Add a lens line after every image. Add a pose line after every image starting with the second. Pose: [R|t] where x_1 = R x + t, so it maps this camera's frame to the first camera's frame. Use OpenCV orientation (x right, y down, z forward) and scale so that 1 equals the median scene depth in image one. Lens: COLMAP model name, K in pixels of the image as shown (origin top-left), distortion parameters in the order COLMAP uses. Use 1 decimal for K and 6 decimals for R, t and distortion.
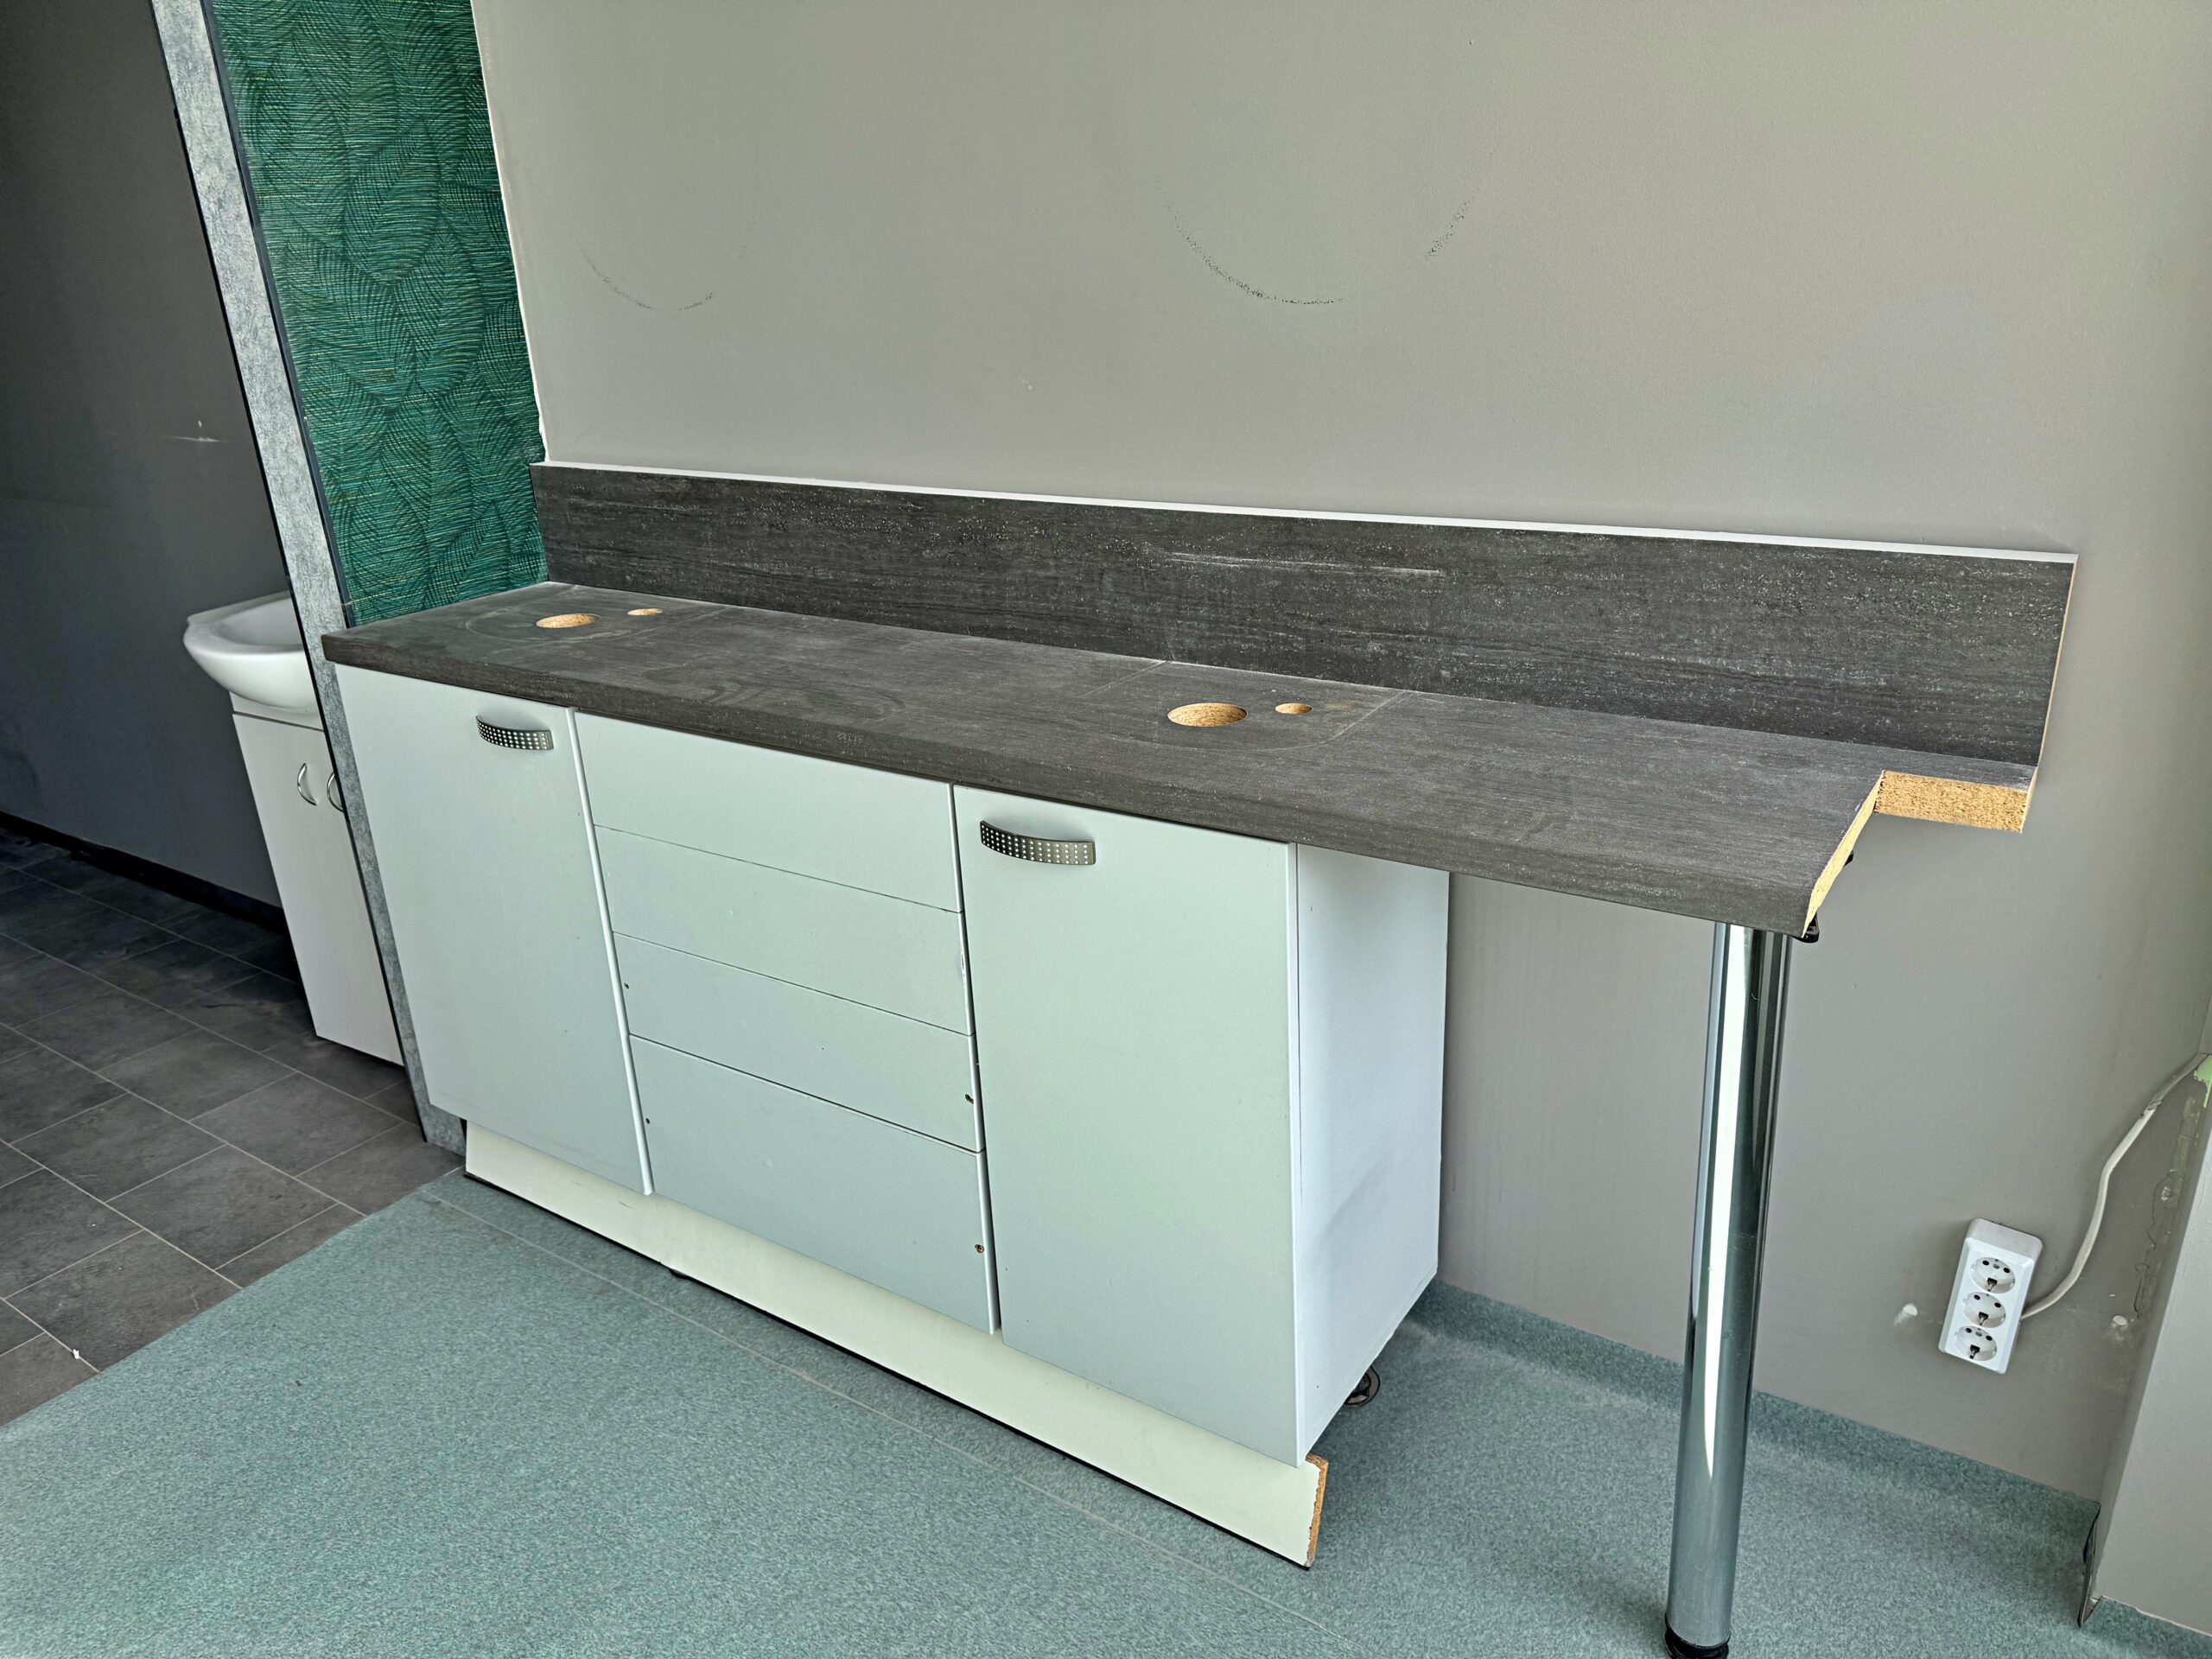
lens RADIAL K [[1544.9, 0, 1122.3], [0, 1544.9, 820.2], [0, 0, 1]] dist [0.054896, -0.013163]
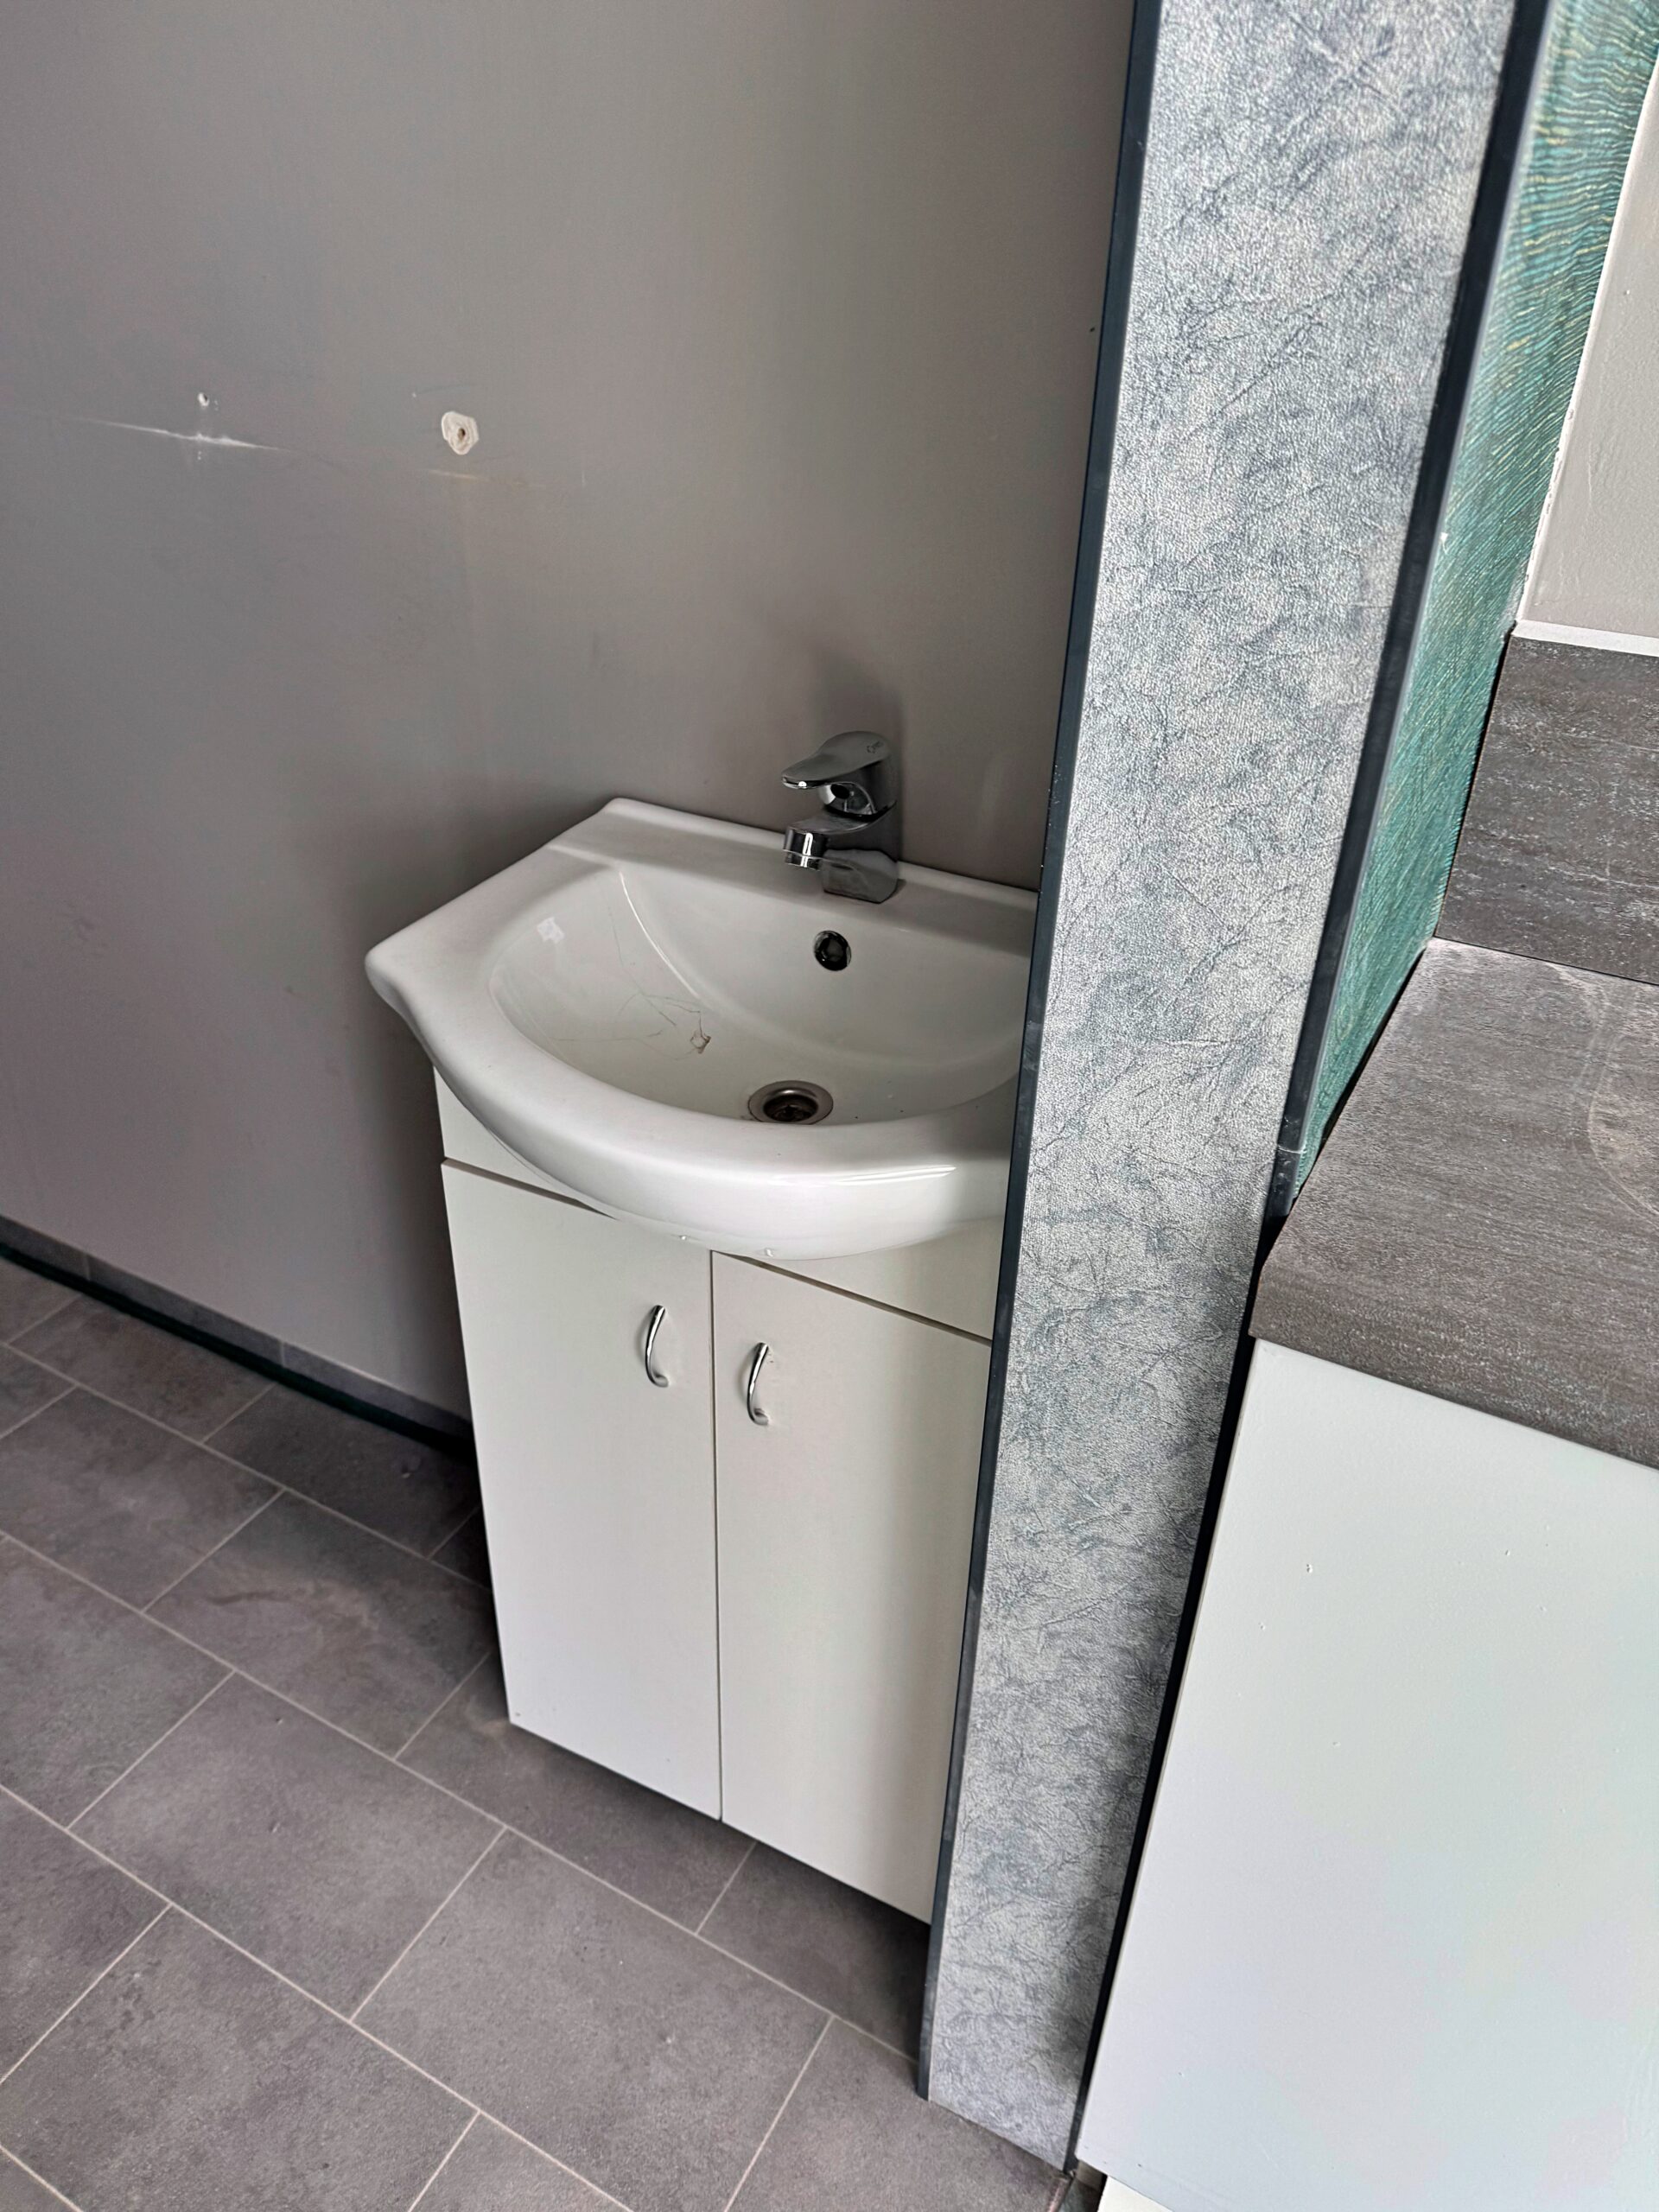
lens RADIAL K [[1544.9, 0, 828.9], [0, 1544.9, 1117.7], [0, 0, 1]] dist [0.054896, -0.013163]
pose [[0.992600, 0.014432, 0.120571, -0.583688], [-0.038015, 0.979935, 0.195659, -0.187375], [-0.115328, -0.198794, 0.973232, 0.665781]]
